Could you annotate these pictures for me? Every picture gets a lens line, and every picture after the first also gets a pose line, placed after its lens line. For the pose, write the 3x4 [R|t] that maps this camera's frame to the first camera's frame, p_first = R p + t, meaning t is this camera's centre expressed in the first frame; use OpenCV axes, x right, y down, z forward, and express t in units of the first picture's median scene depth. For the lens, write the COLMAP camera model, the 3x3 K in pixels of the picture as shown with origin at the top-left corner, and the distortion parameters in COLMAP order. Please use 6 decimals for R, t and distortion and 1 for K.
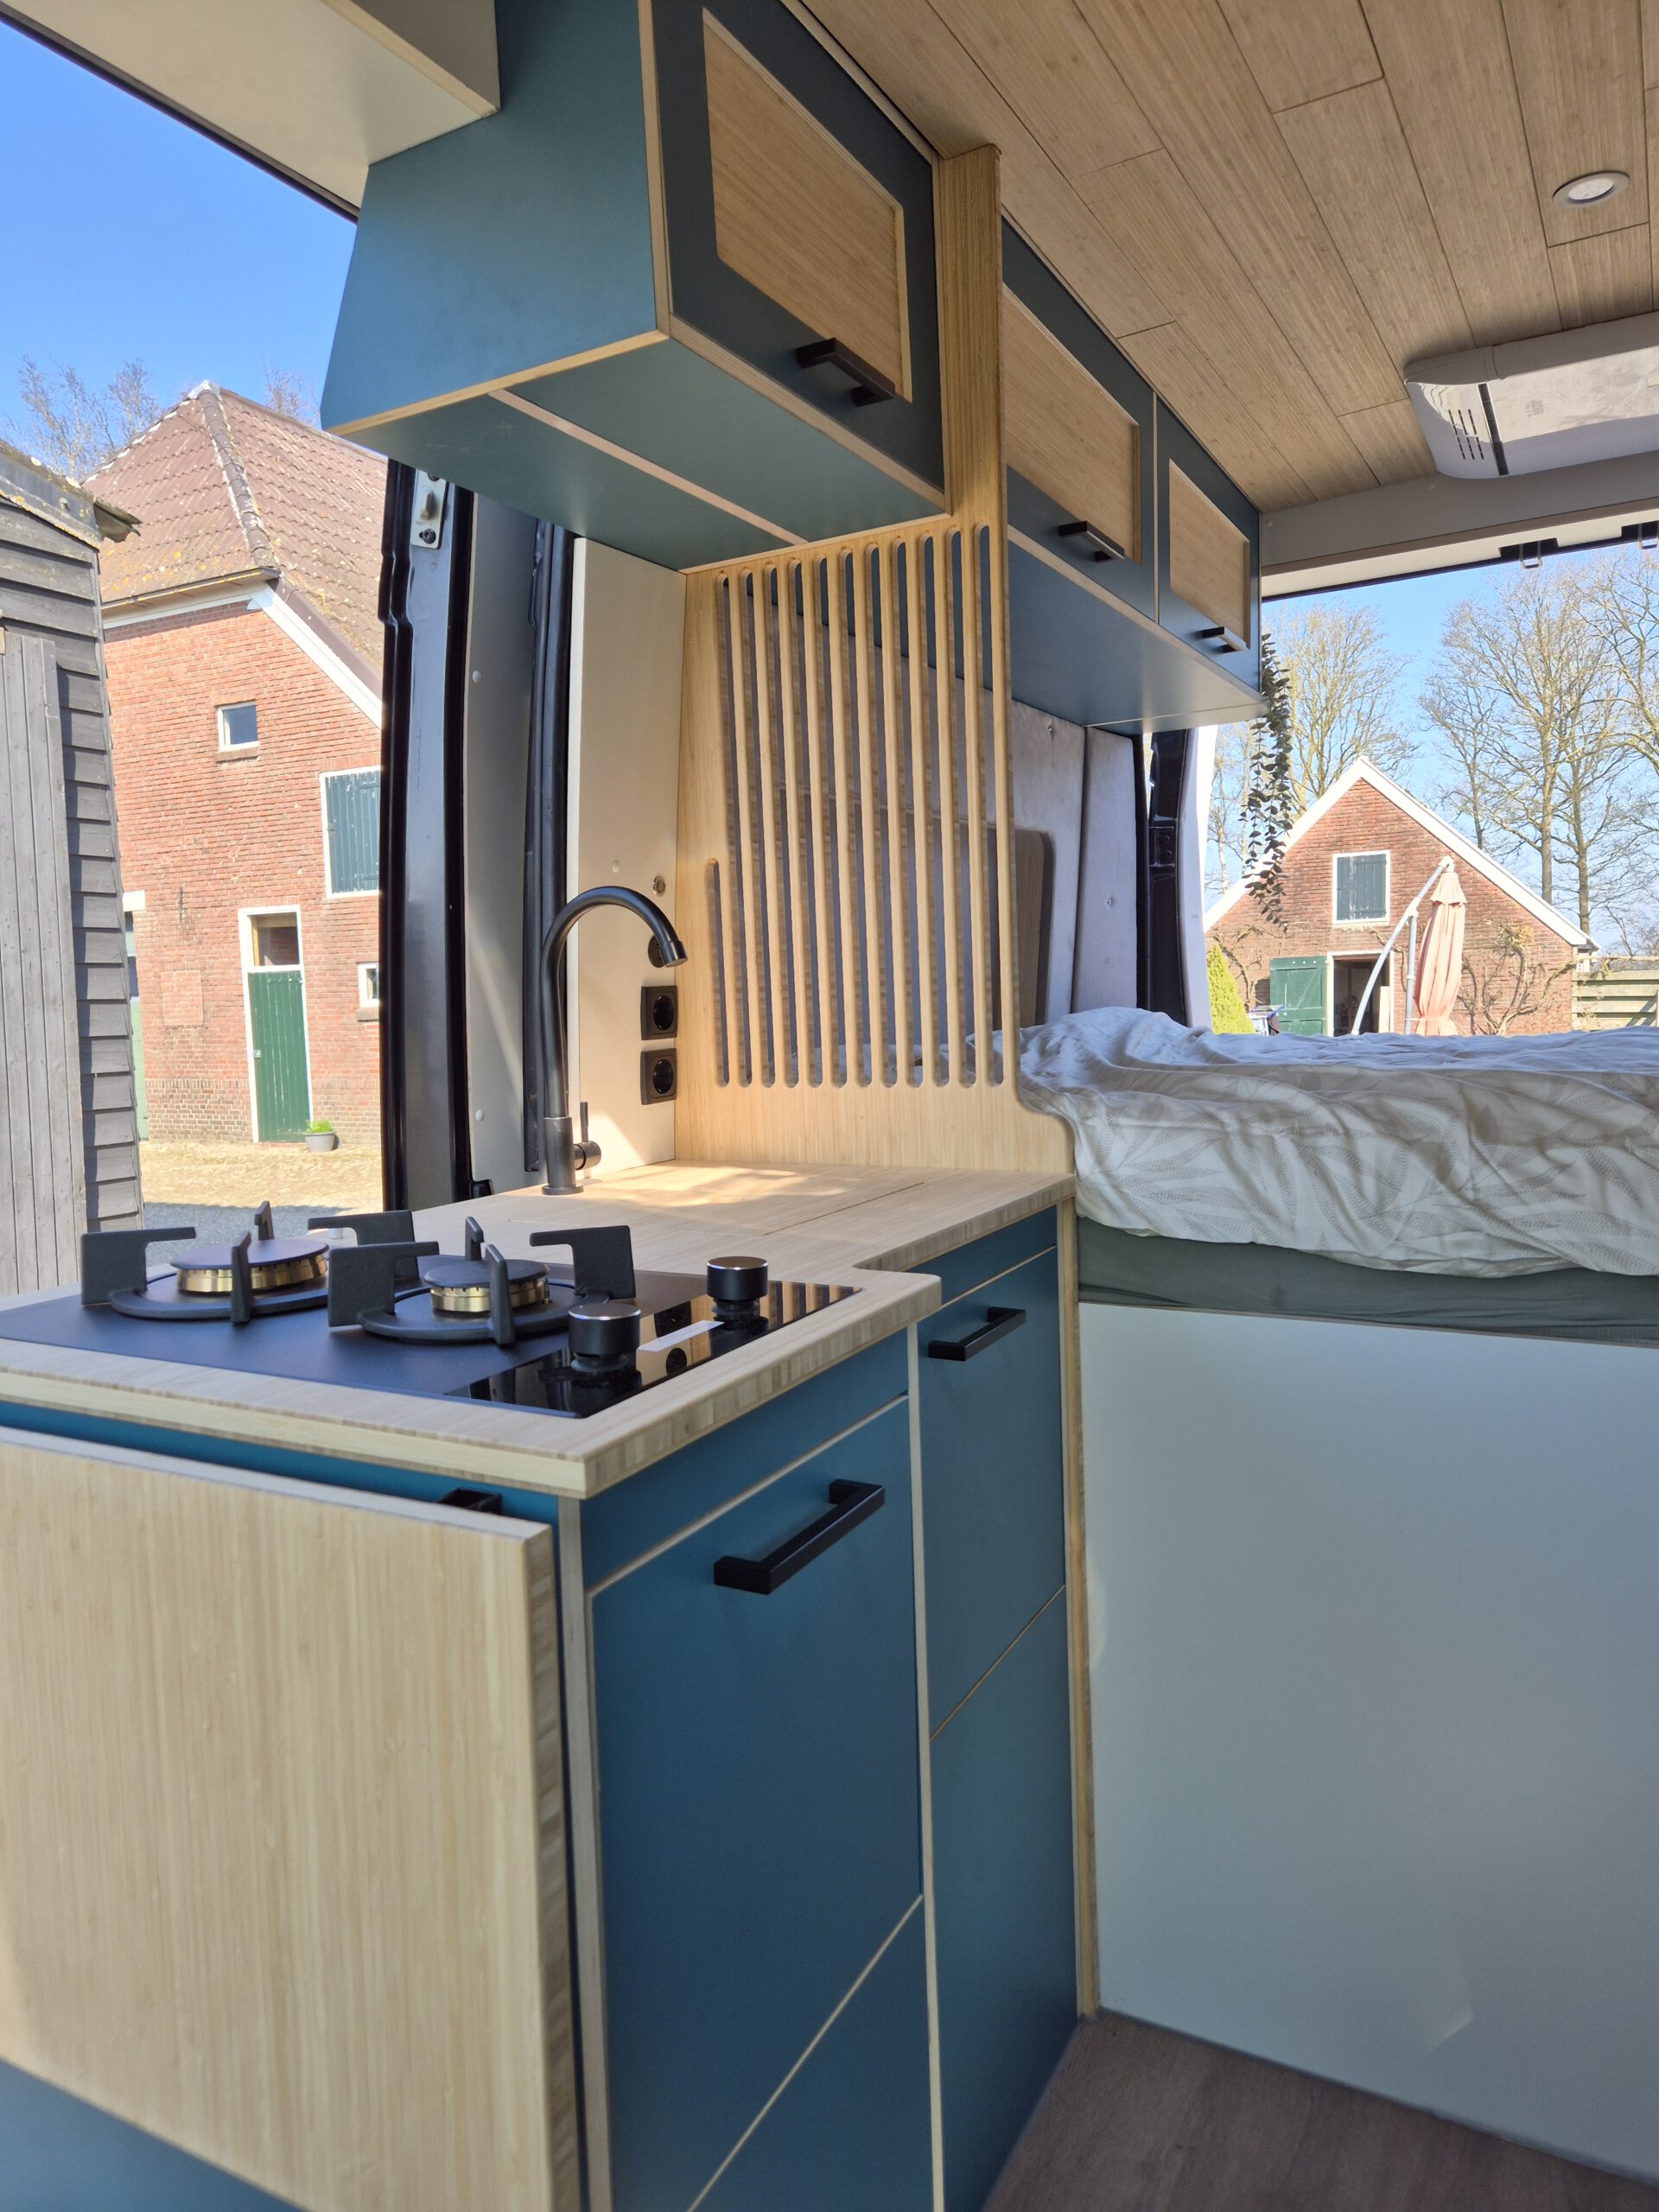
lens RADIAL K [[1482.1, 0, 826.9], [0, 1482.1, 1116.1], [0, 0, 1]] dist [0.057988, -0.043593]
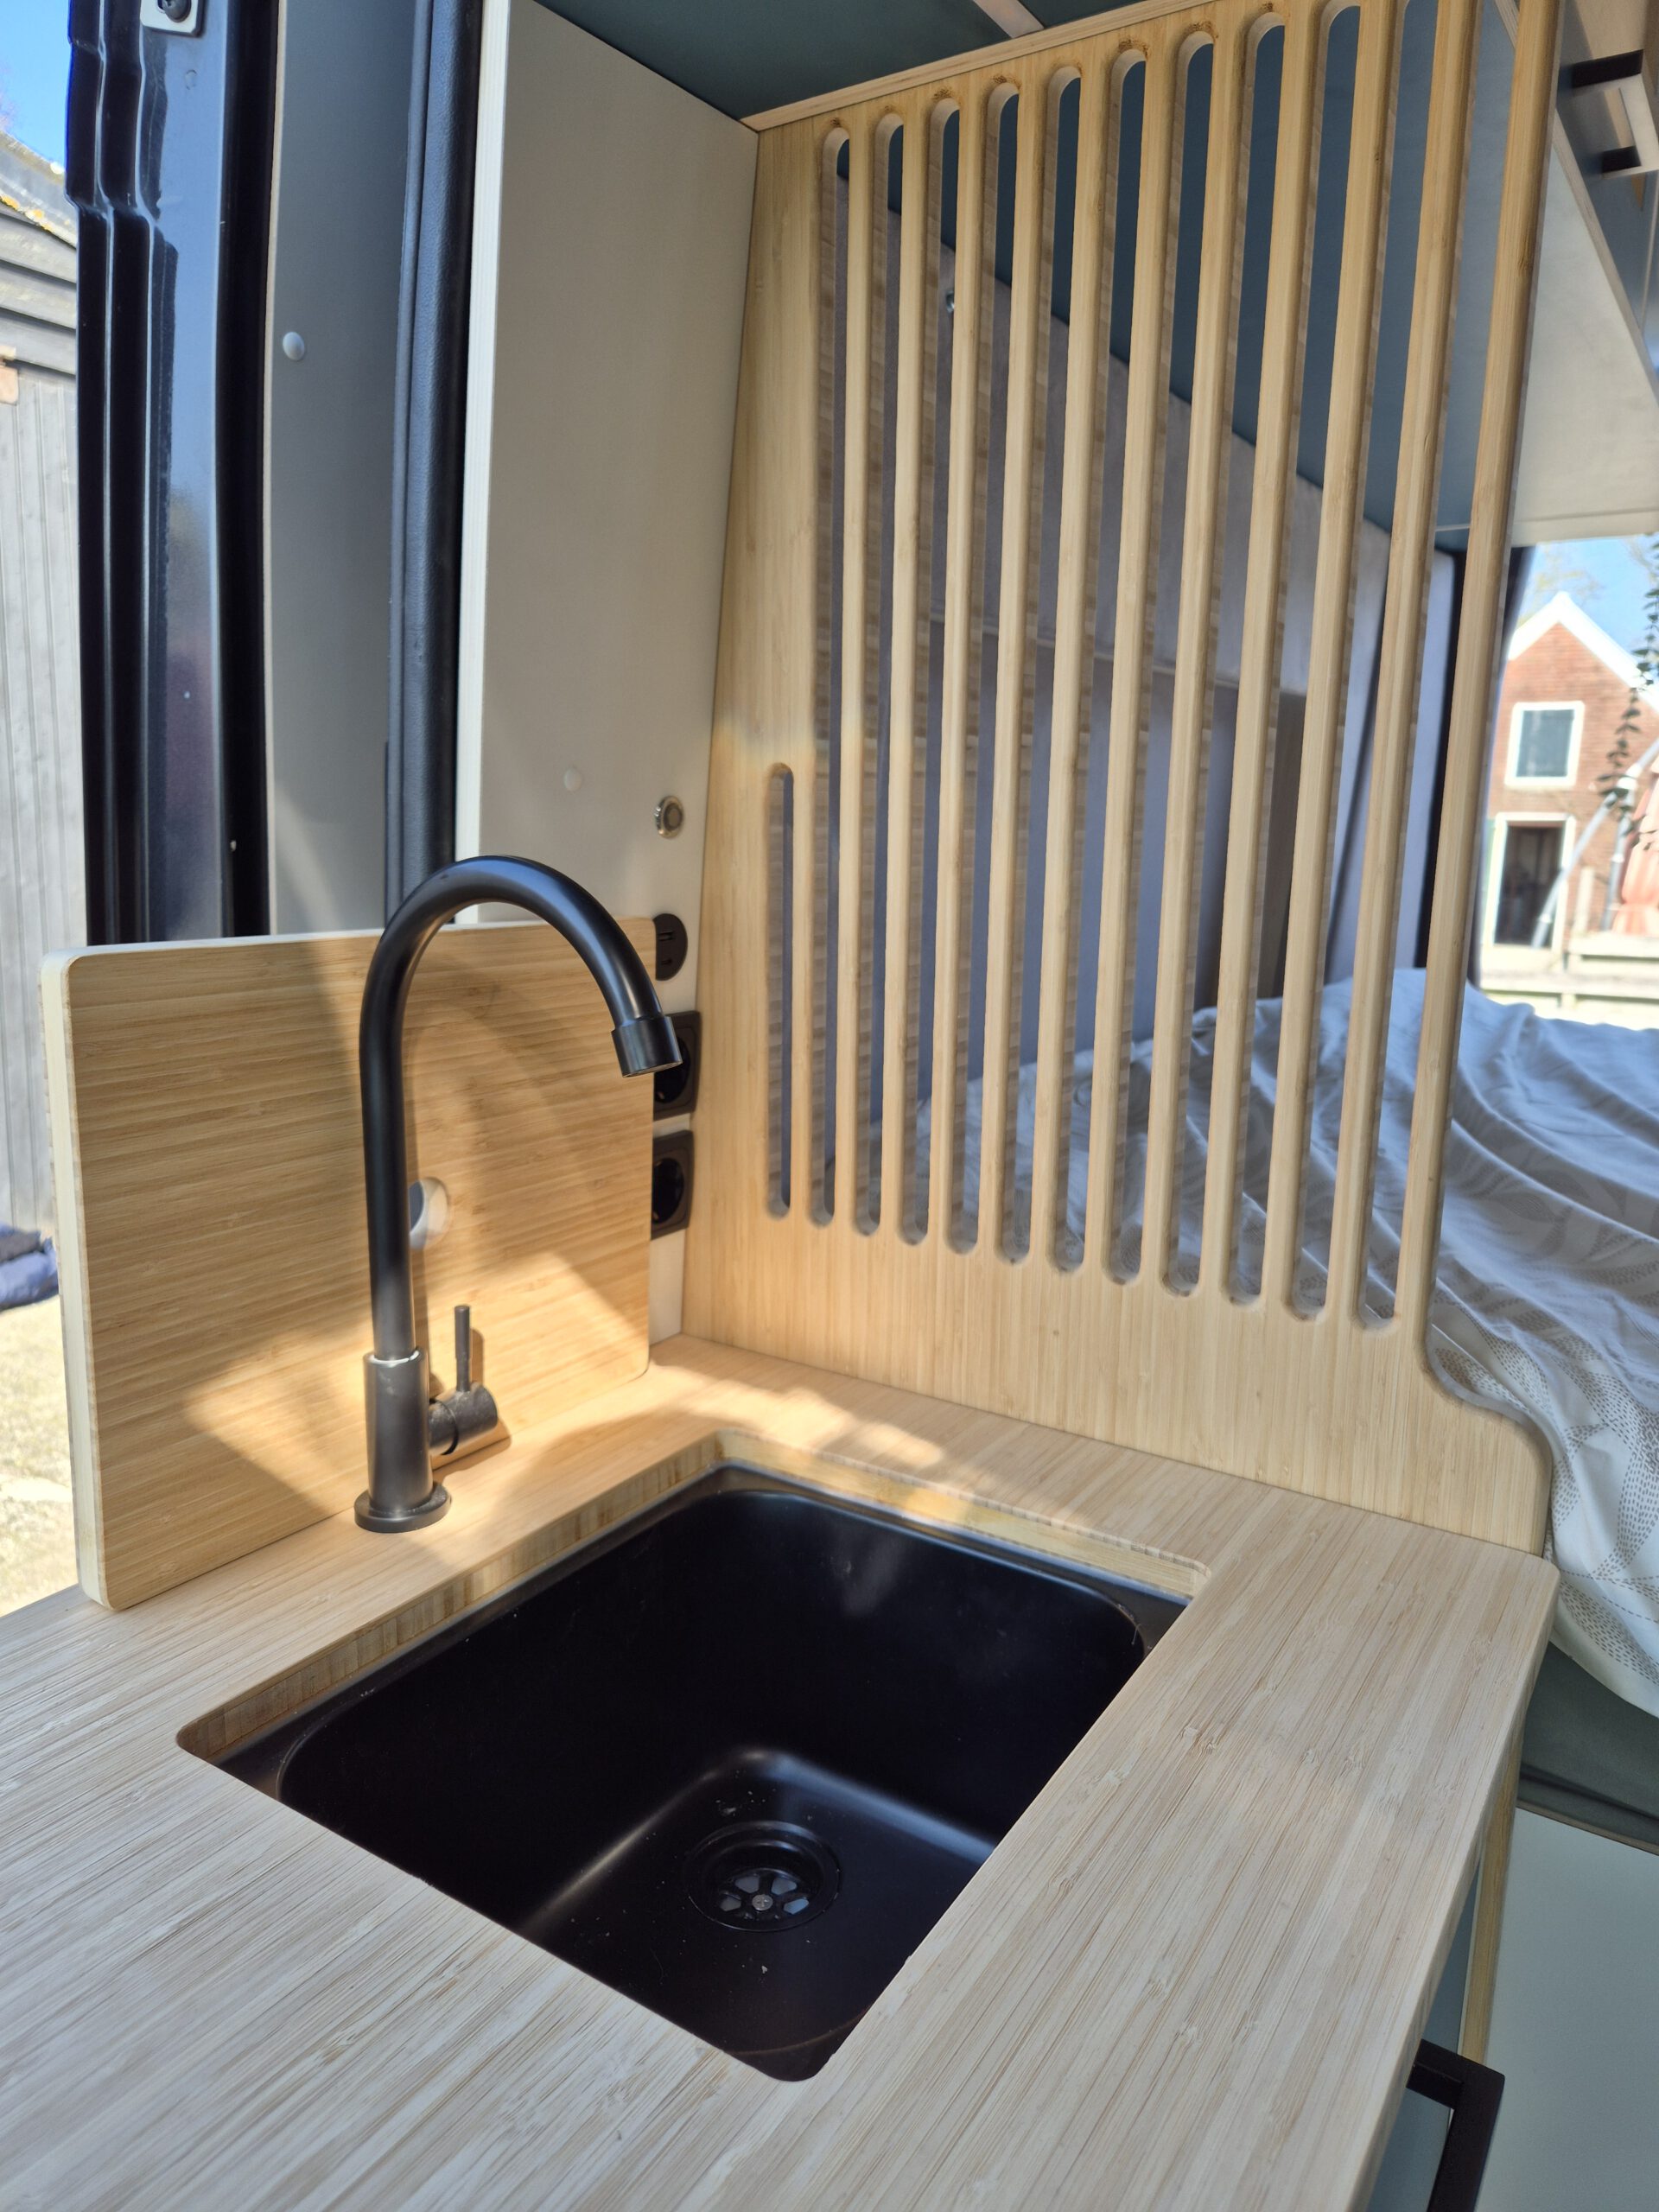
lens RADIAL K [[1482.1, 0, 823.9], [0, 1482.1, 1098.1], [0, 0, 1]] dist [0.057988, -0.043593]
pose [[0.995570, 0.066964, -0.066008, -0.023596], [-0.059766, 0.992615, 0.105566, -0.117492], [0.072590, -0.101153, 0.992219, 0.507906]]
